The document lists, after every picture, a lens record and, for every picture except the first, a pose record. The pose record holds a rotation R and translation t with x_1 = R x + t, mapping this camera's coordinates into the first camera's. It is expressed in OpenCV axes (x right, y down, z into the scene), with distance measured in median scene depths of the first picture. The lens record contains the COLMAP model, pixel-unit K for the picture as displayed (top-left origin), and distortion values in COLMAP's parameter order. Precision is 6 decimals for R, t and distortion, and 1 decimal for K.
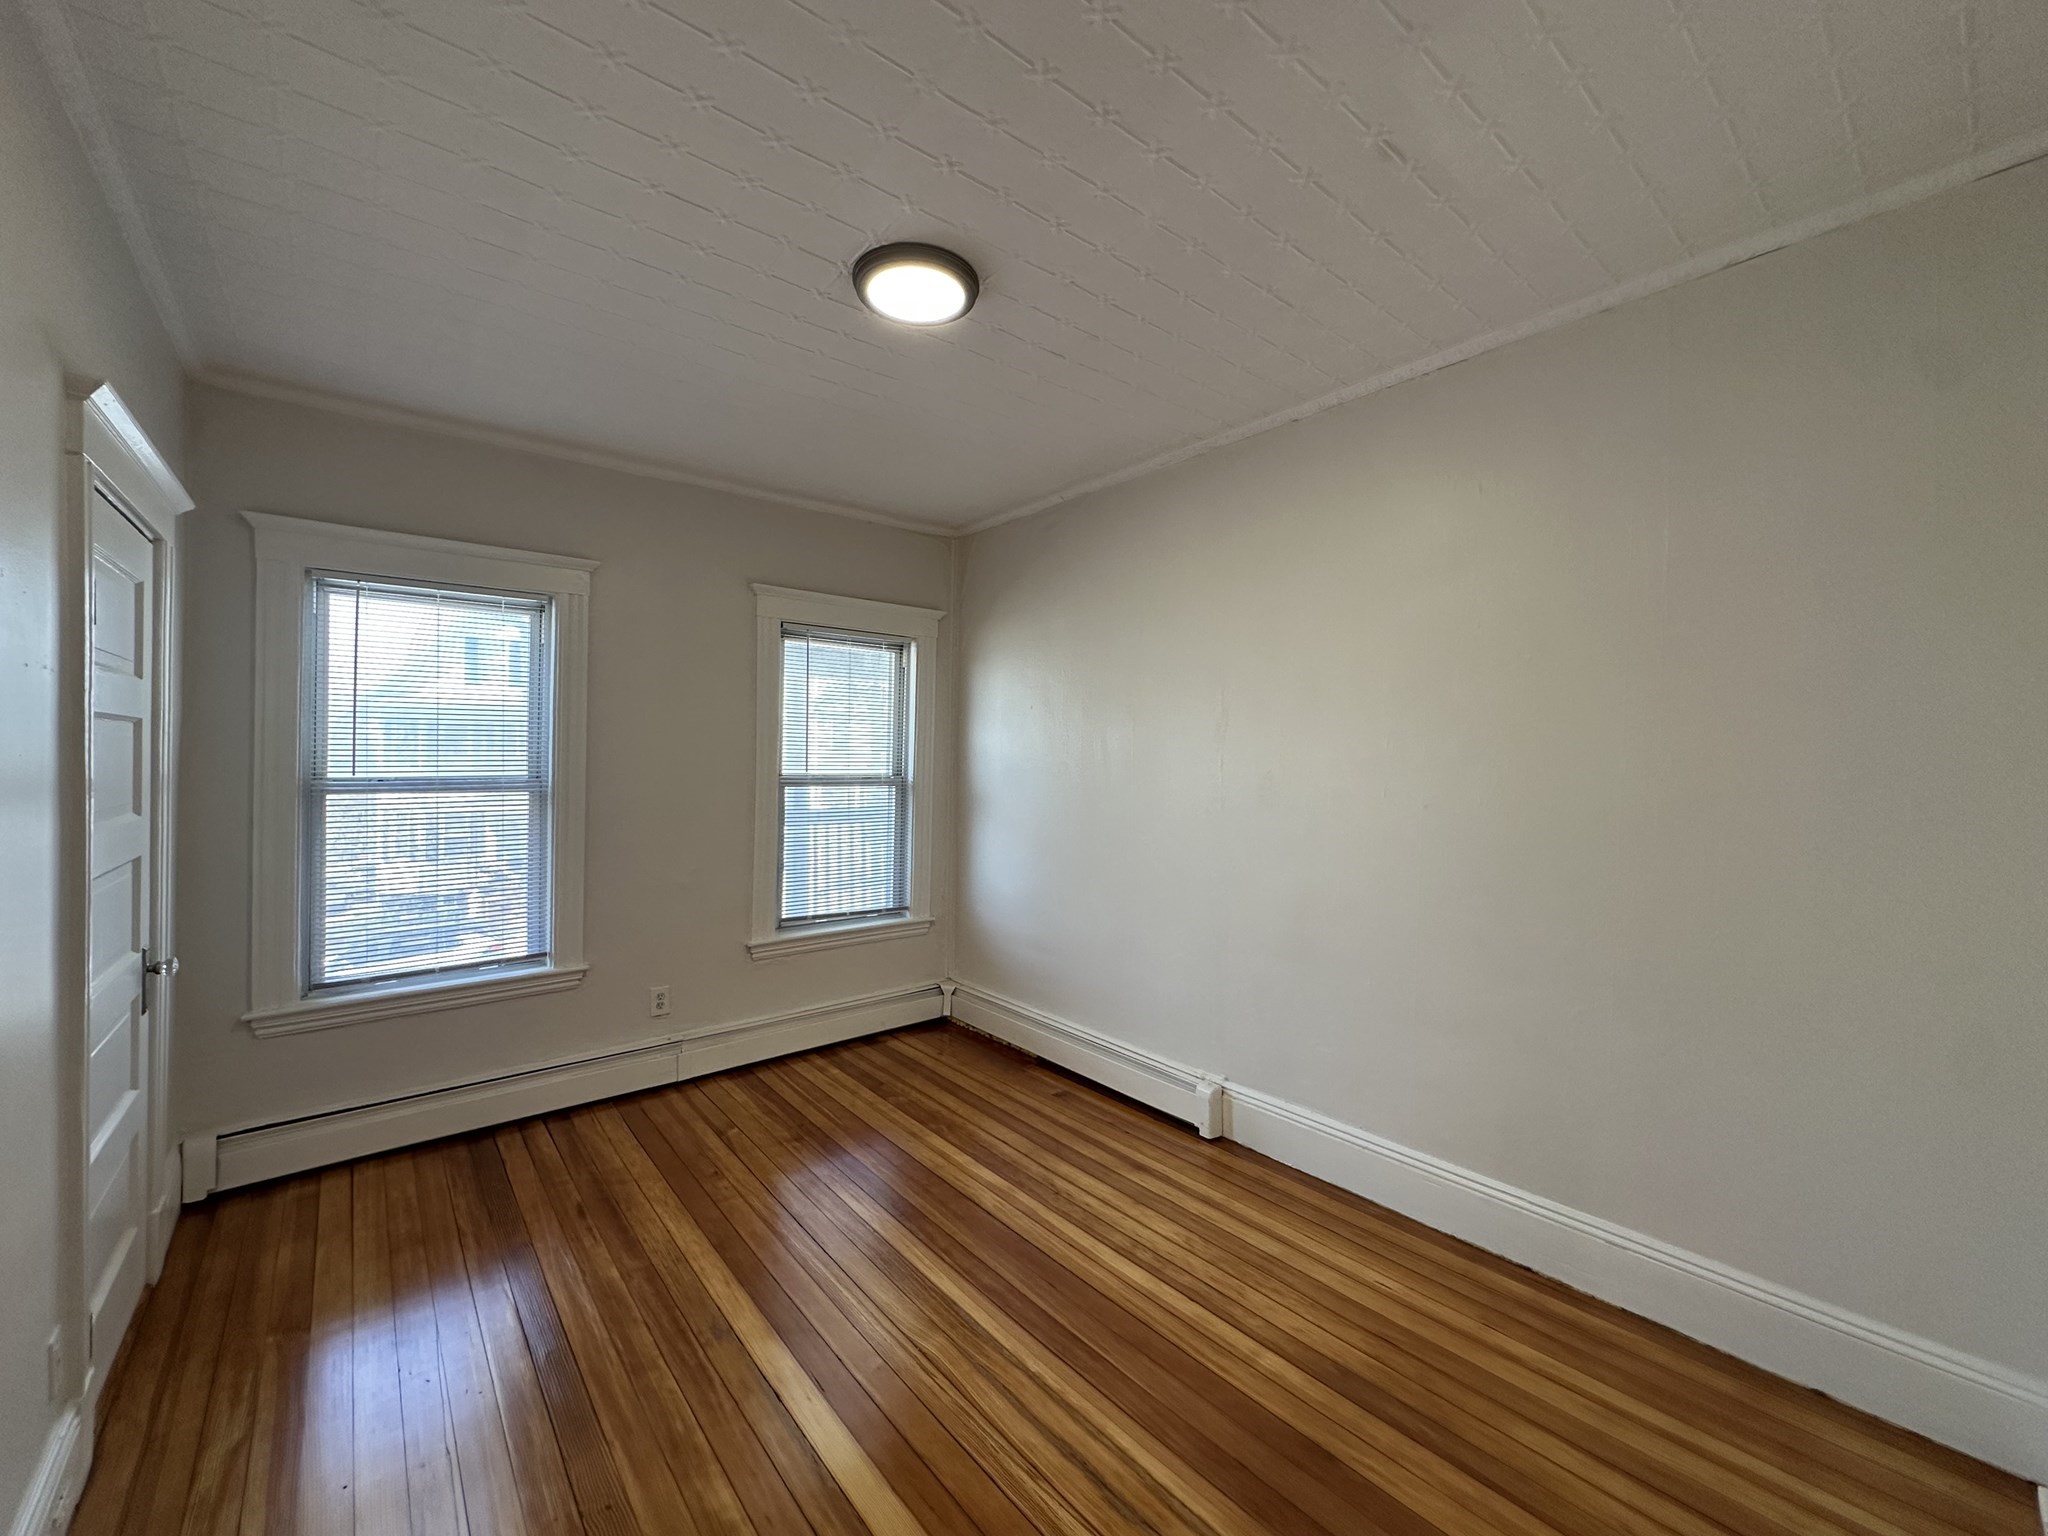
lens RADIAL K [[816.3, 0, 1024.0], [0, 816.3, 768.0], [0, 0, 1]] dist [-0.004494, 0.000642]
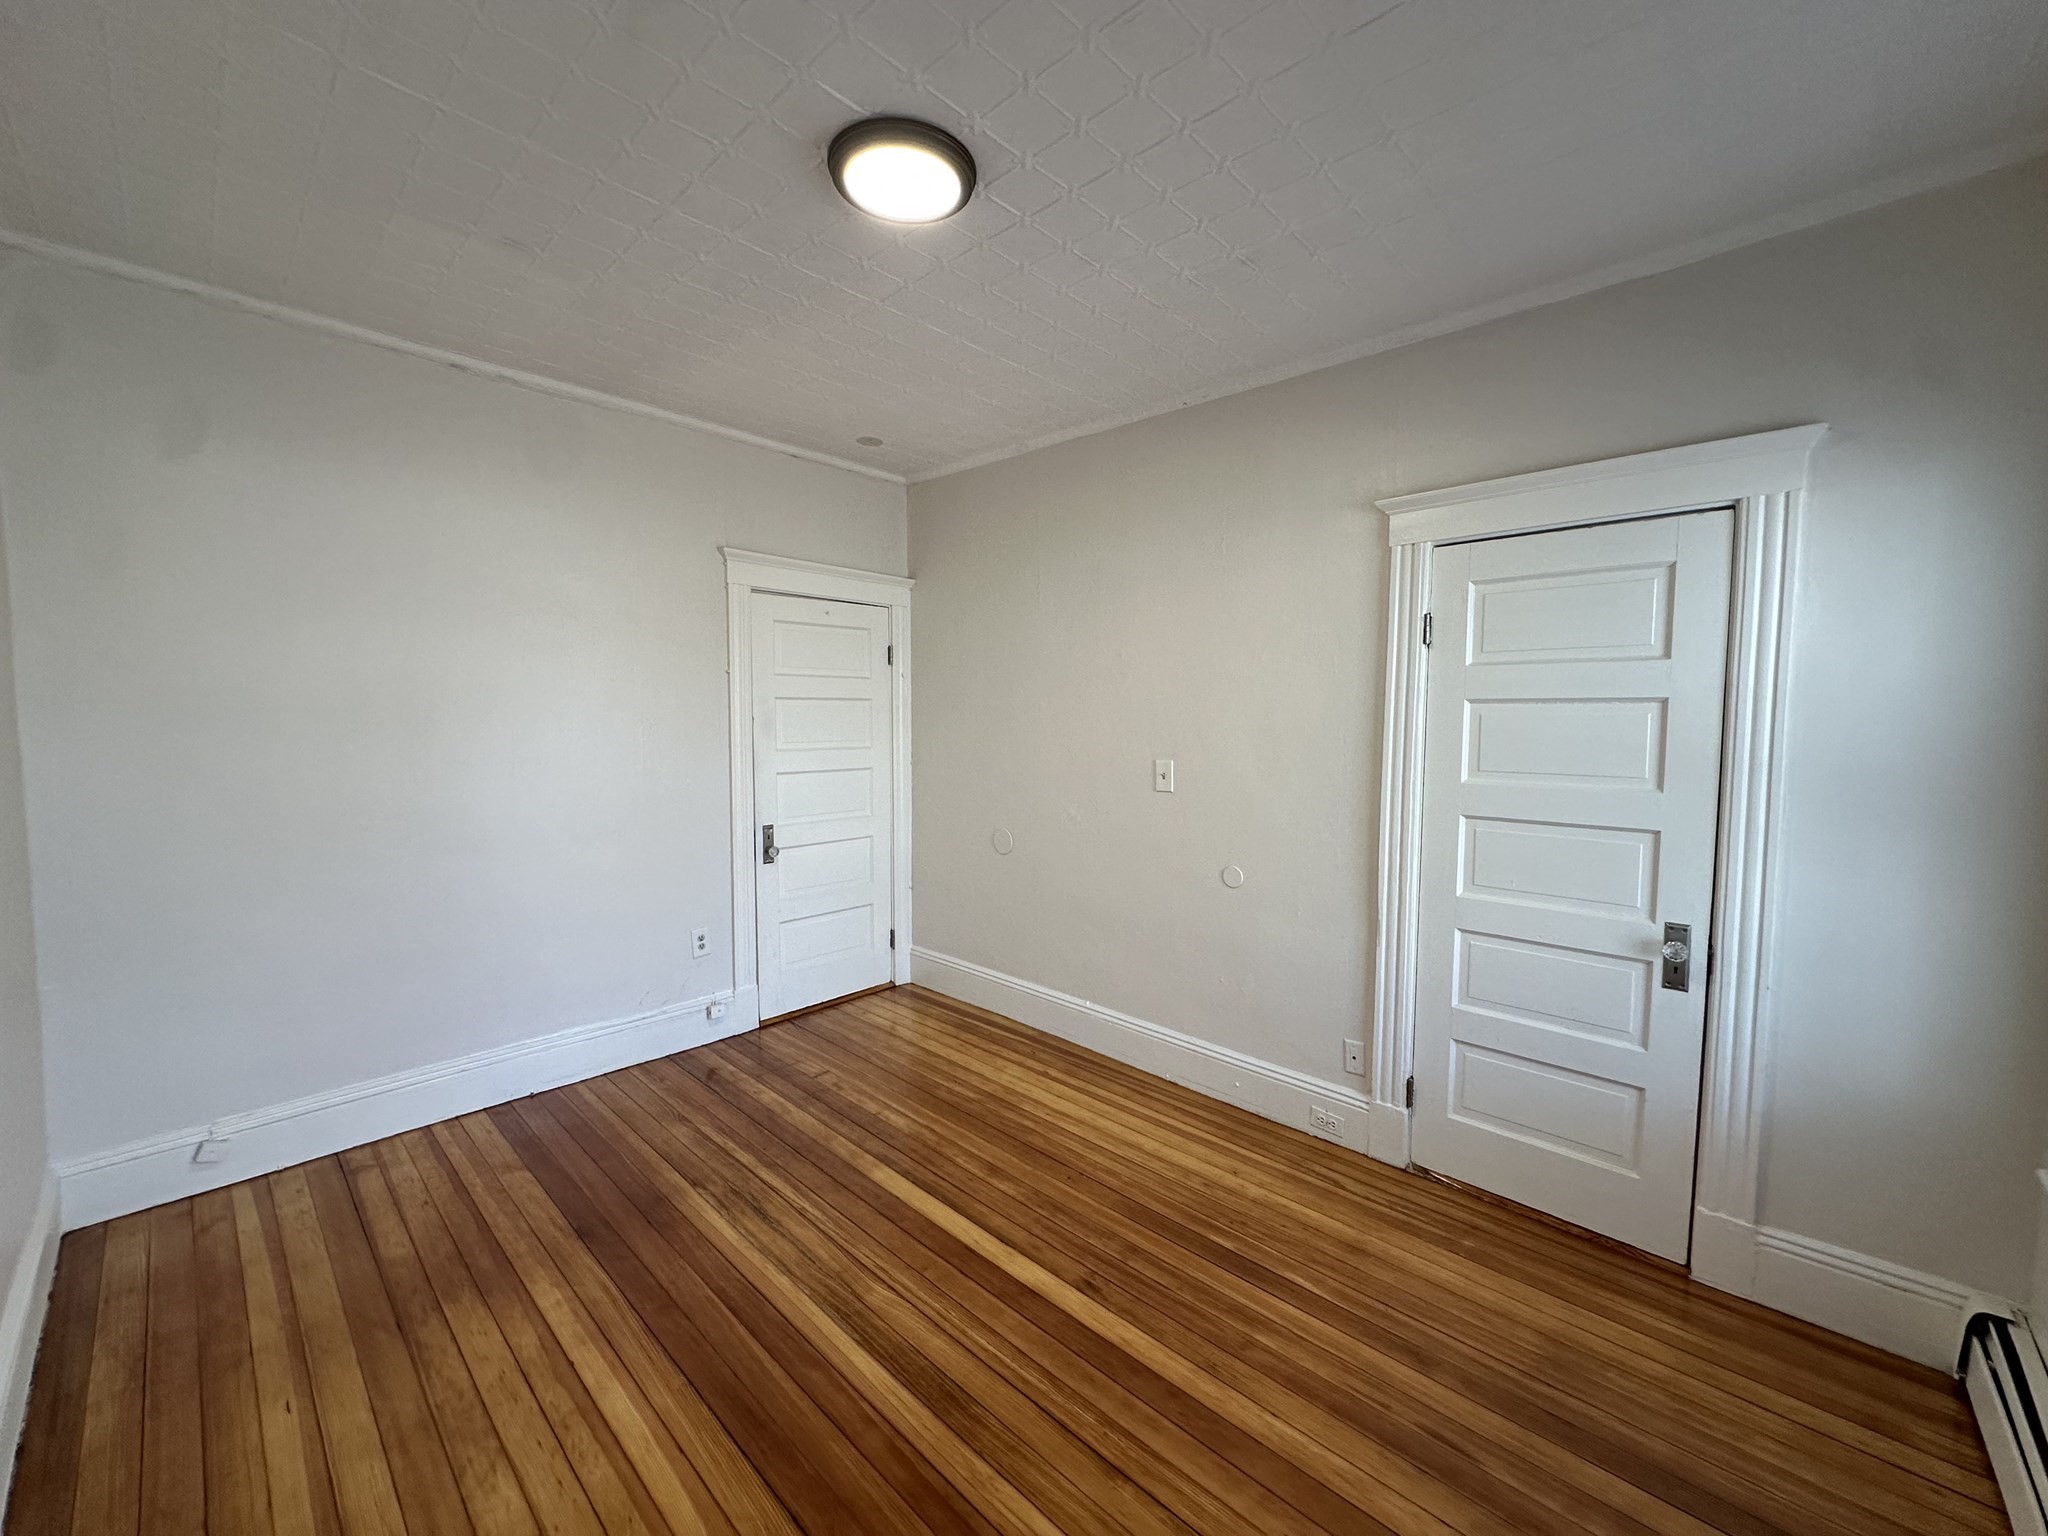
lens RADIAL K [[816.3, 0, 1024.0], [0, 816.3, 768.0], [0, 0, 1]] dist [-0.004494, 0.000642]
pose [[-0.993467, -0.007201, -0.113894, -0.169157], [-0.016002, 0.996937, 0.076548, -0.037041], [0.112994, 0.077870, -0.990539, 1.950731]]
